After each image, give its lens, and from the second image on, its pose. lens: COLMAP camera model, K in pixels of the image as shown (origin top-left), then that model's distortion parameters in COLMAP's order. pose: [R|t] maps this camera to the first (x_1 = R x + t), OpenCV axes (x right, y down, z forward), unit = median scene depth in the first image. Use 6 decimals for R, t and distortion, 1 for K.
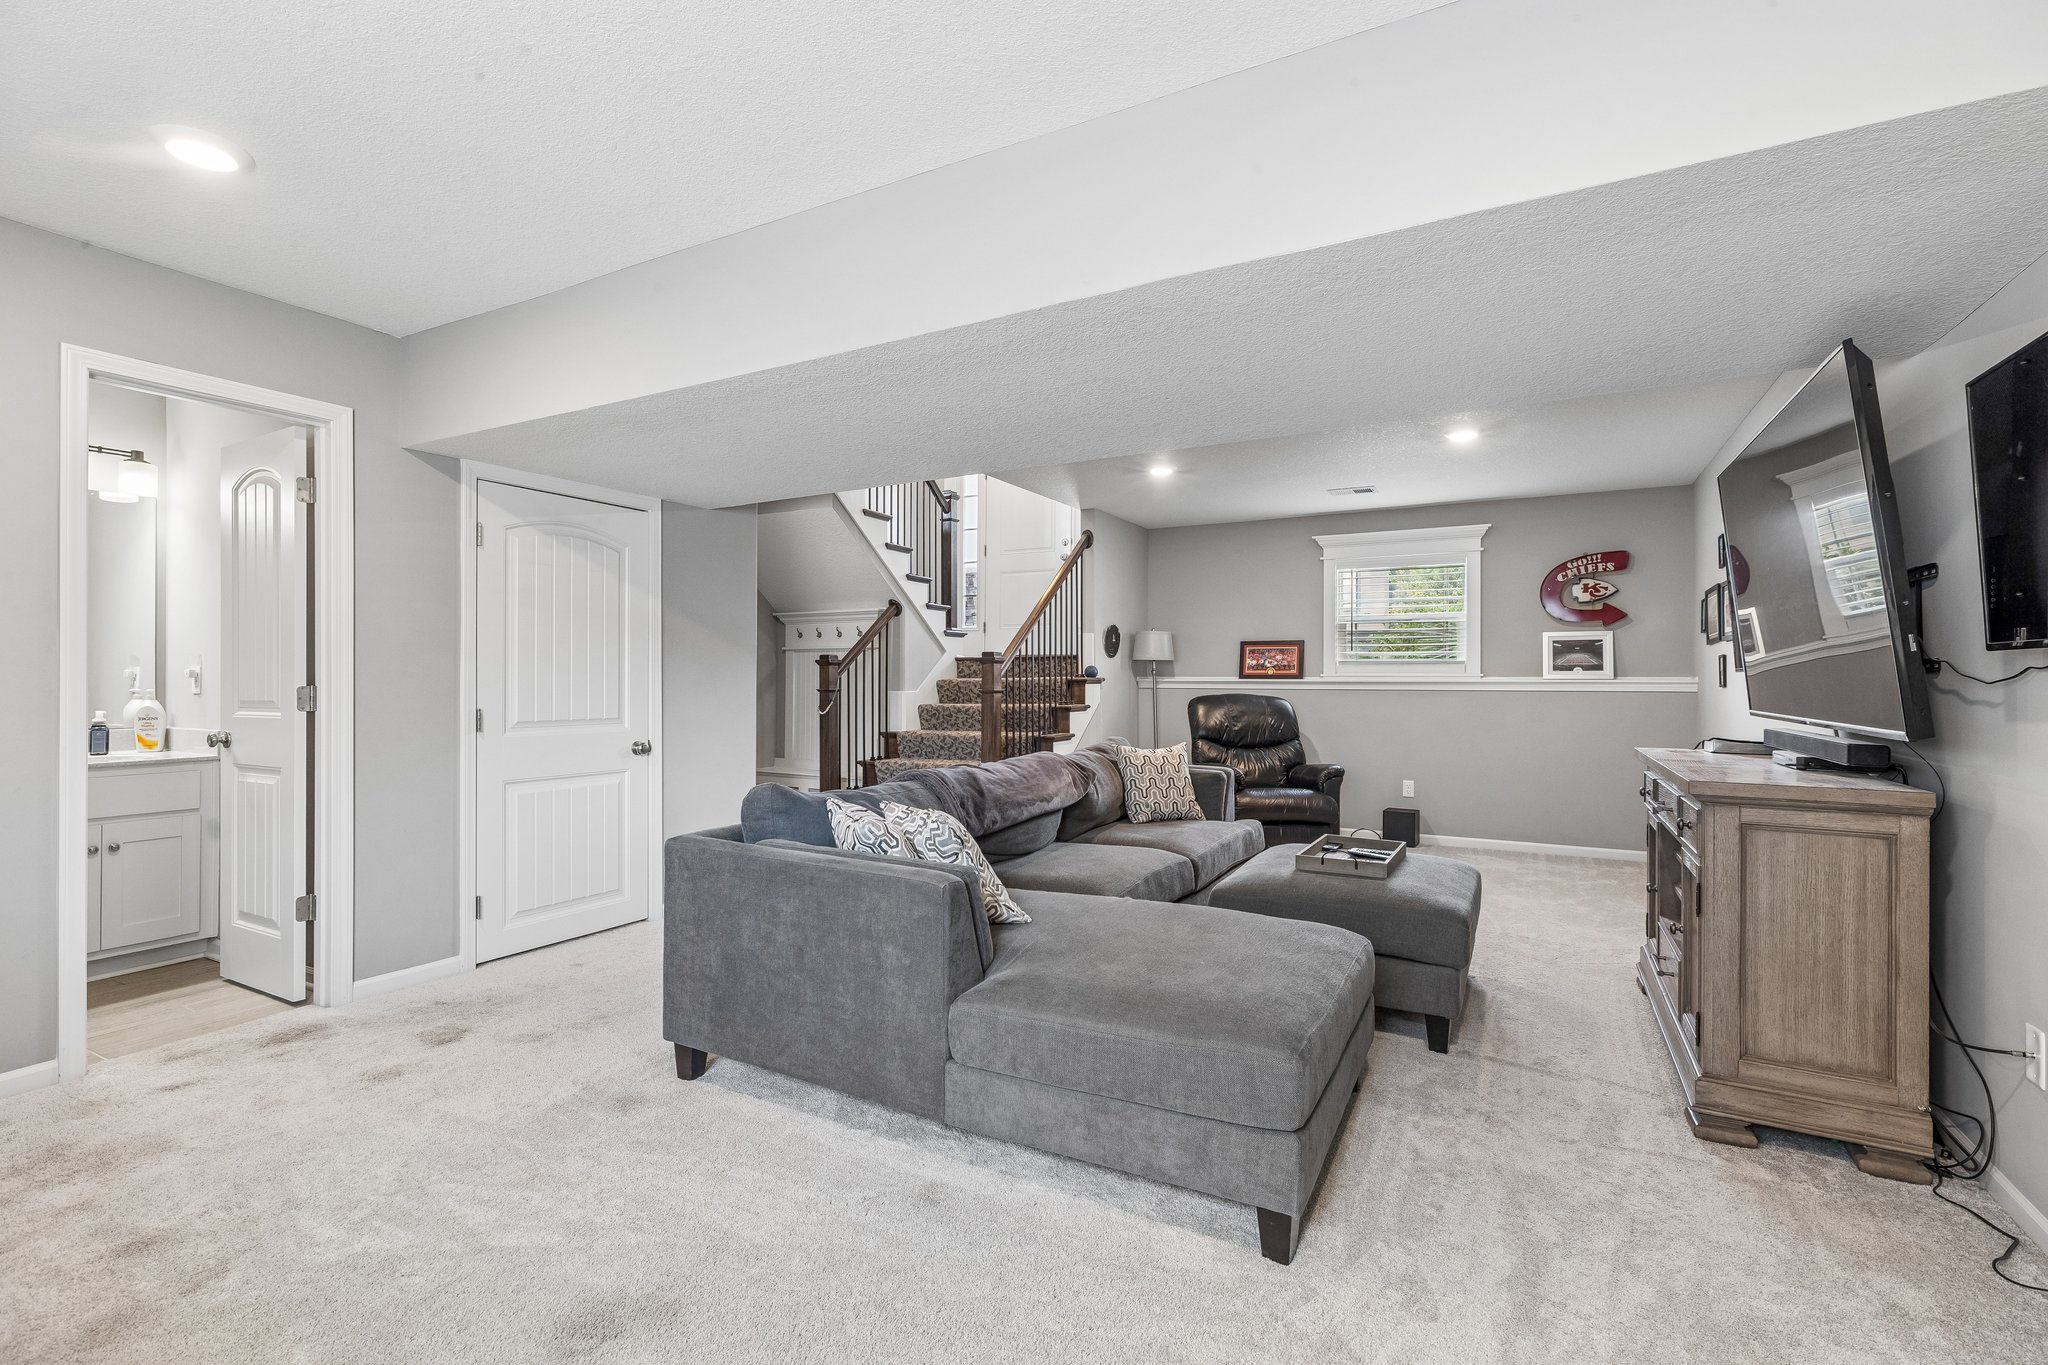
lens RADIAL K [[937.2, 0, 1025.3], [0, 937.2, 673.9], [0, 0, 1]] dist [0.003783, -0.000894]
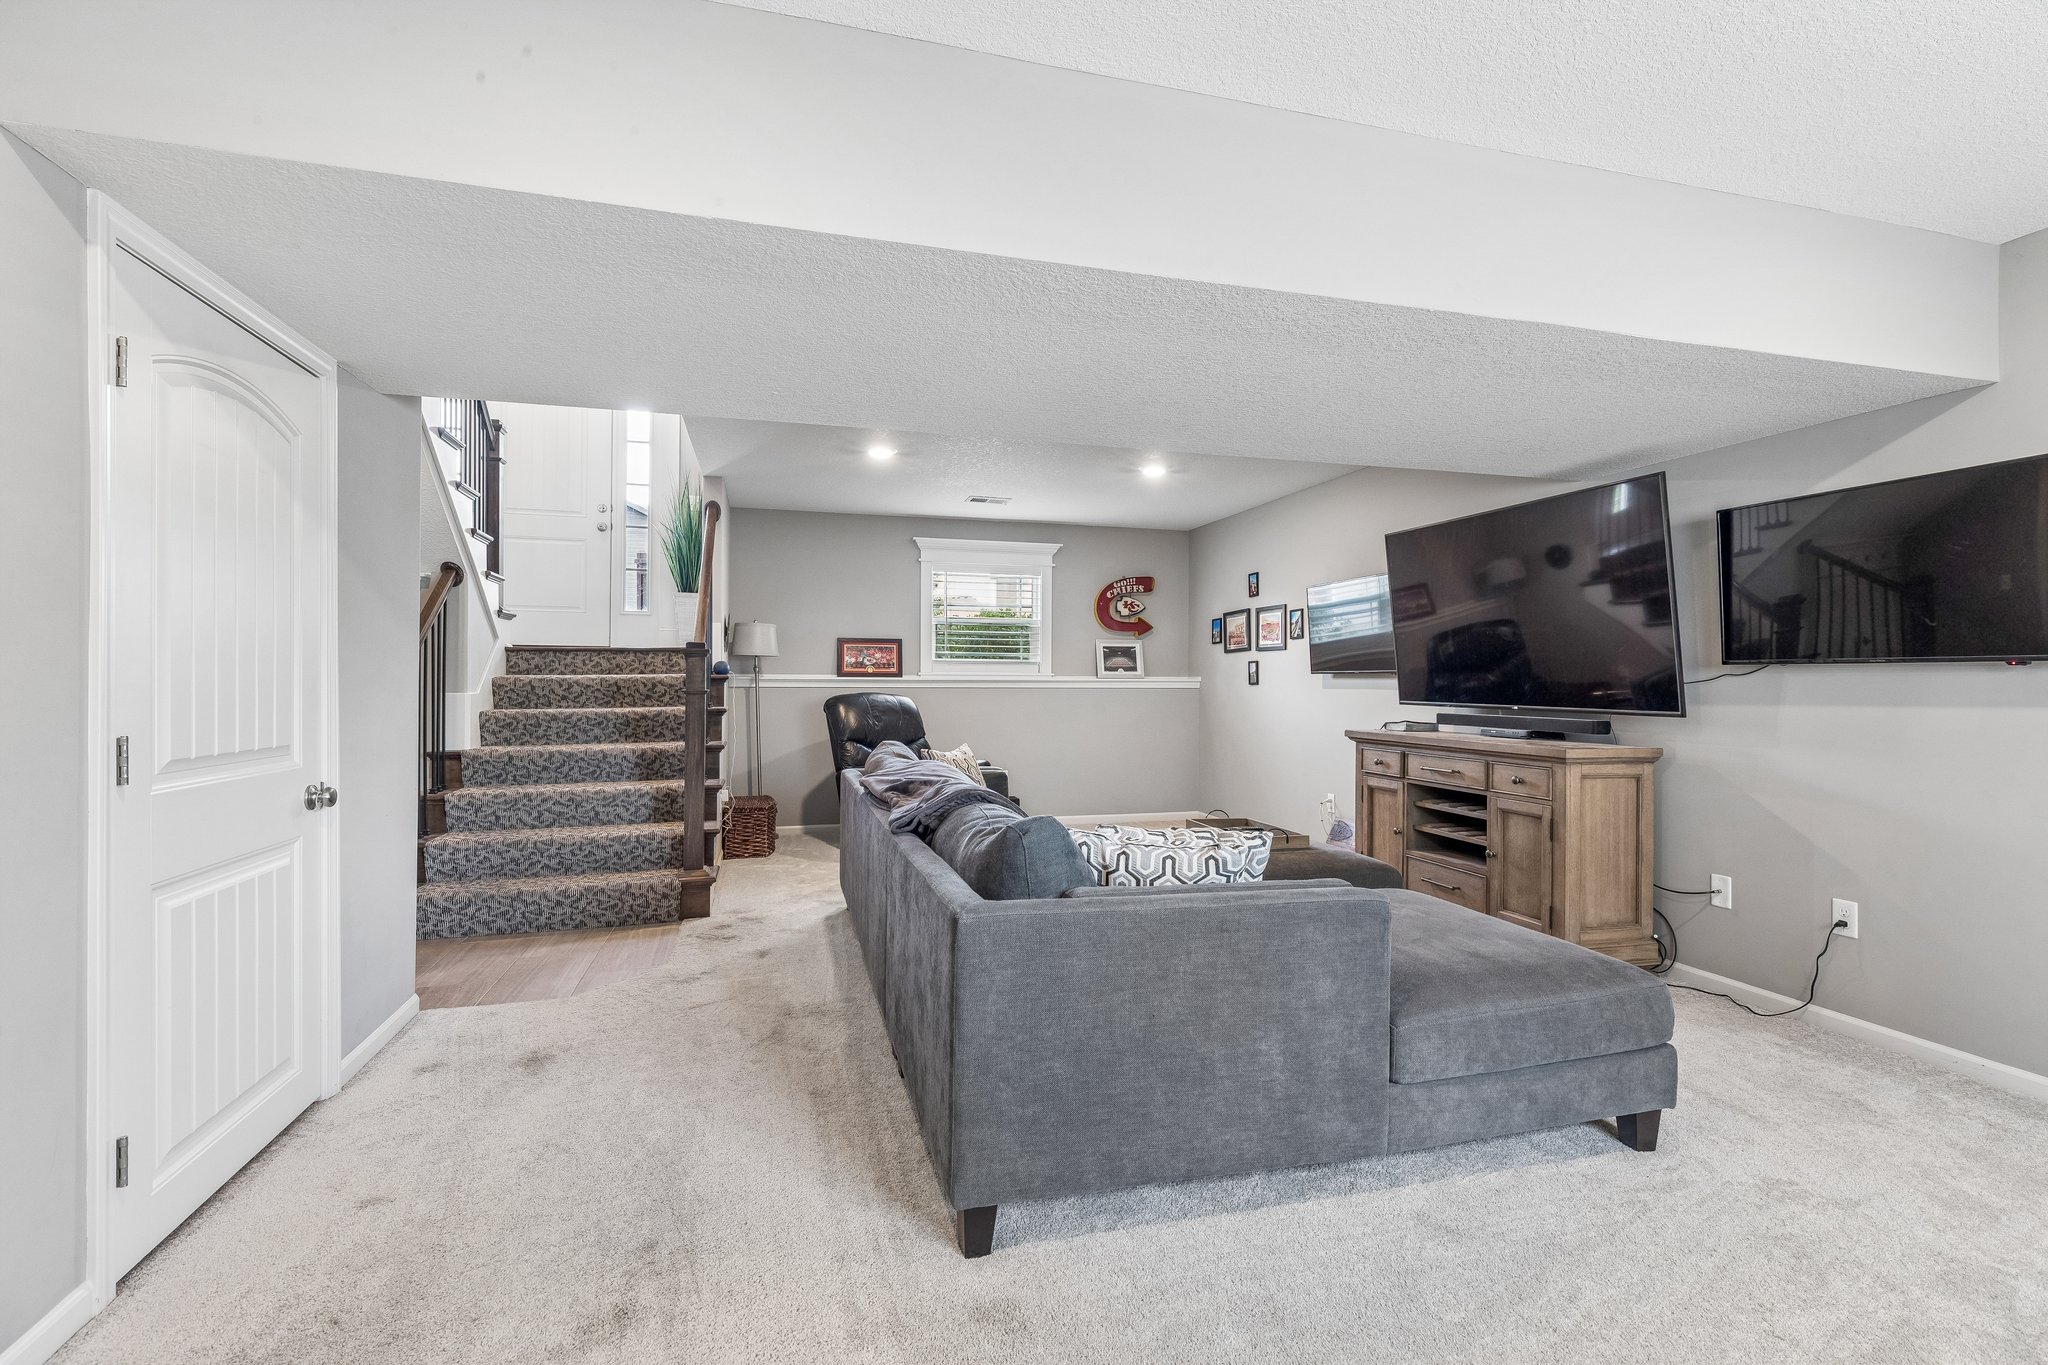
lens RADIAL K [[937.2, 0, 1034.2], [0, 937.2, 681.8], [0, 0, 1]] dist [0.003783, -0.000894]
pose [[0.709669, -0.000038, 0.704535, -0.330266], [-0.007685, 0.999940, 0.007795, 0.001275], [-0.704493, -0.010946, 0.709626, 0.195581]]
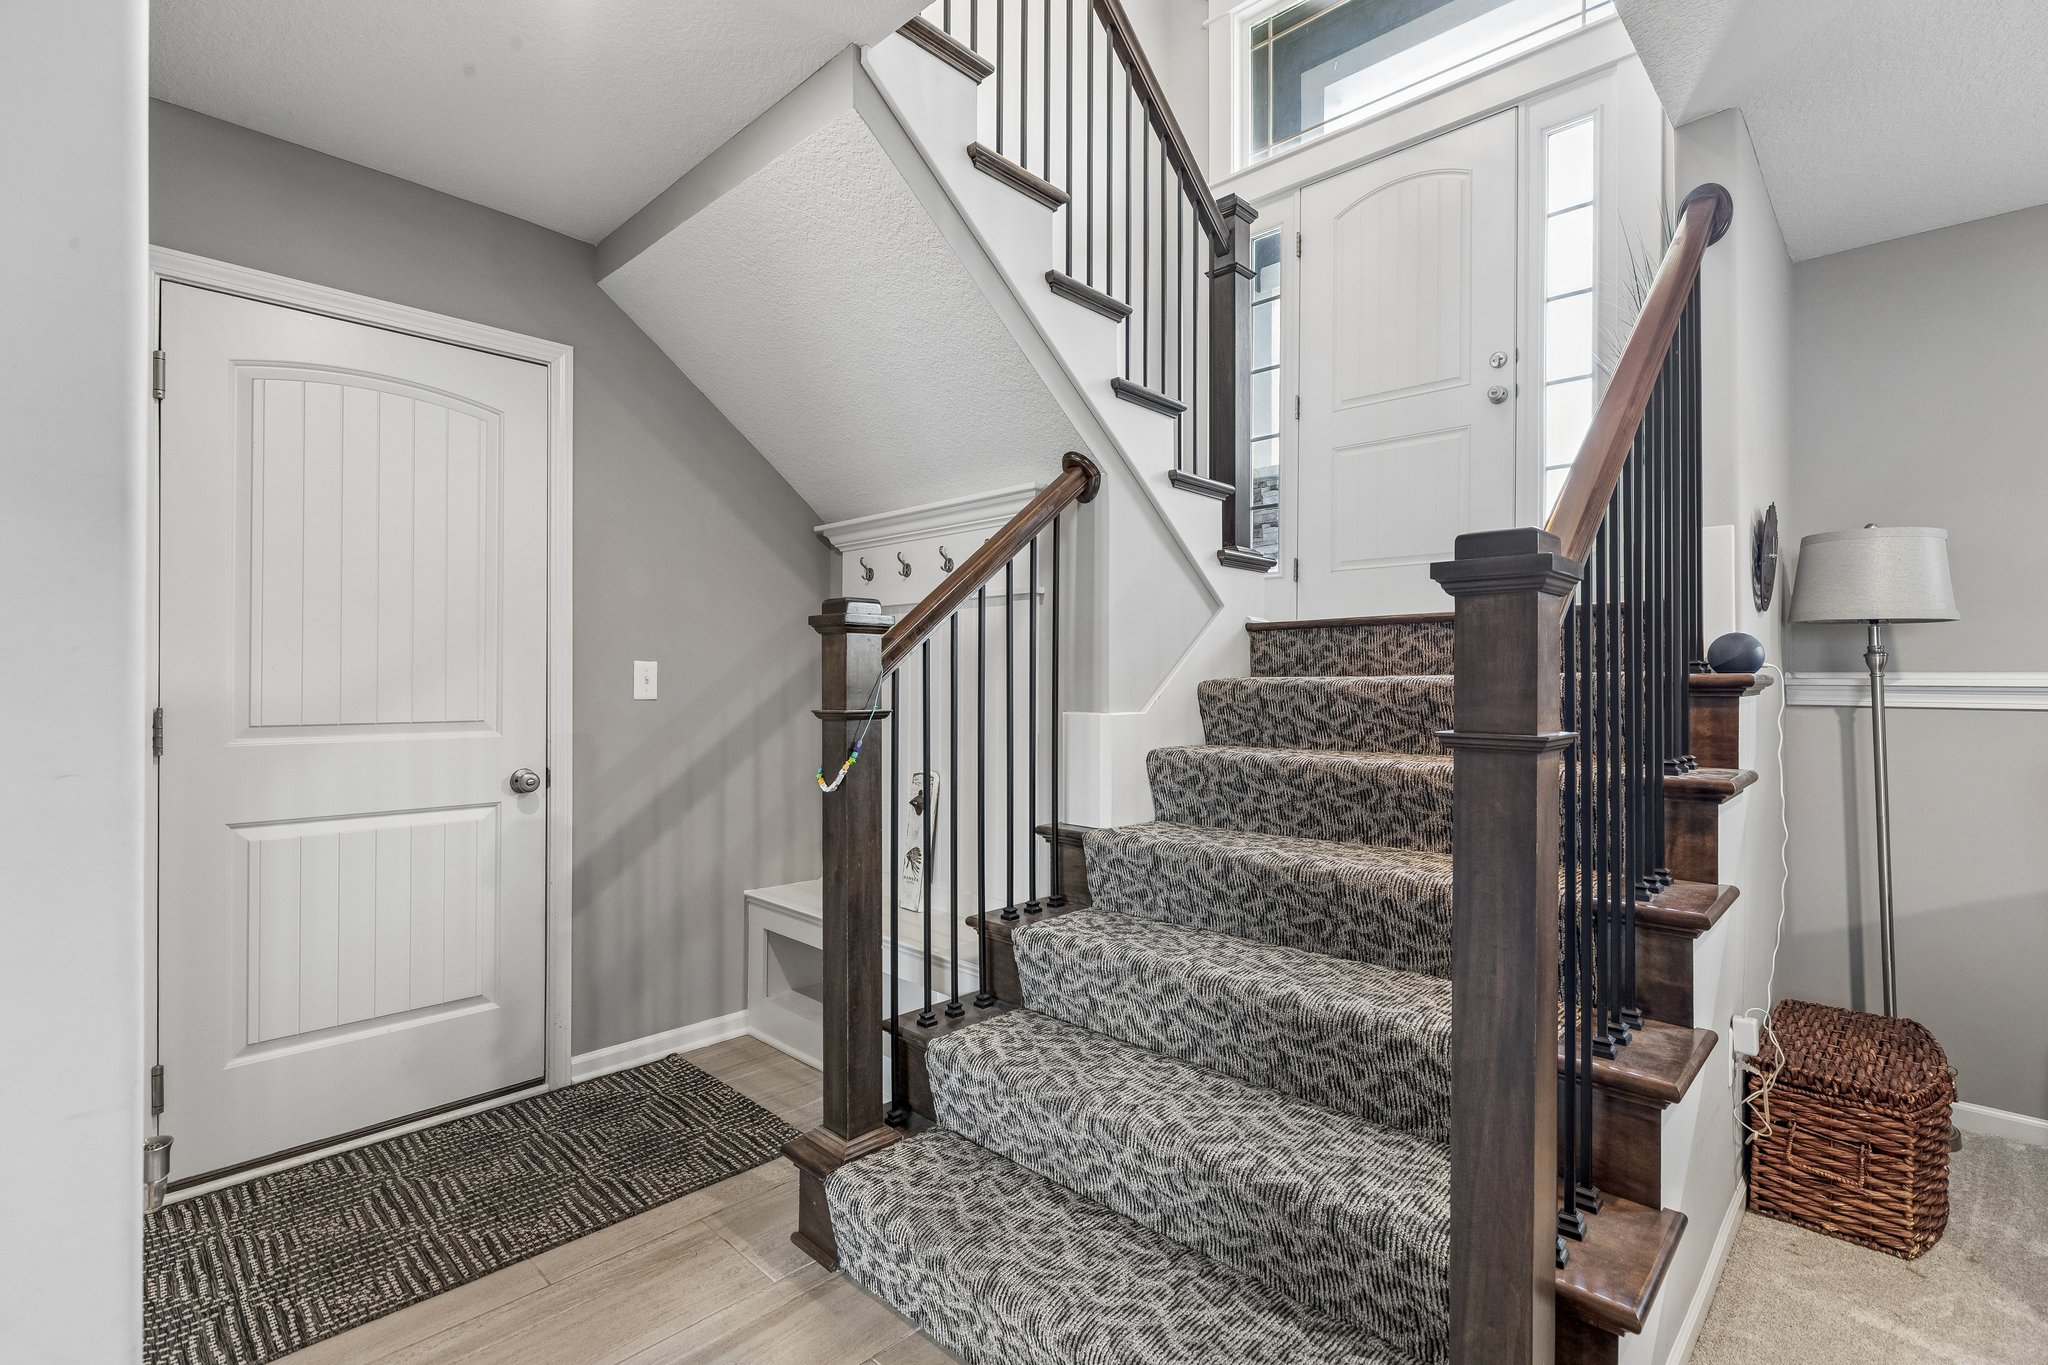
lens RADIAL K [[937.2, 0, 1029.7], [0, 937.2, 675.2], [0, 0, 1]] dist [0.003783, -0.000894]
pose [[0.966997, 0.000975, -0.254787, -0.068549], [-0.001150, 0.999999, -0.000537, 0.004771], [0.254786, 0.000812, 0.966997, 0.663689]]
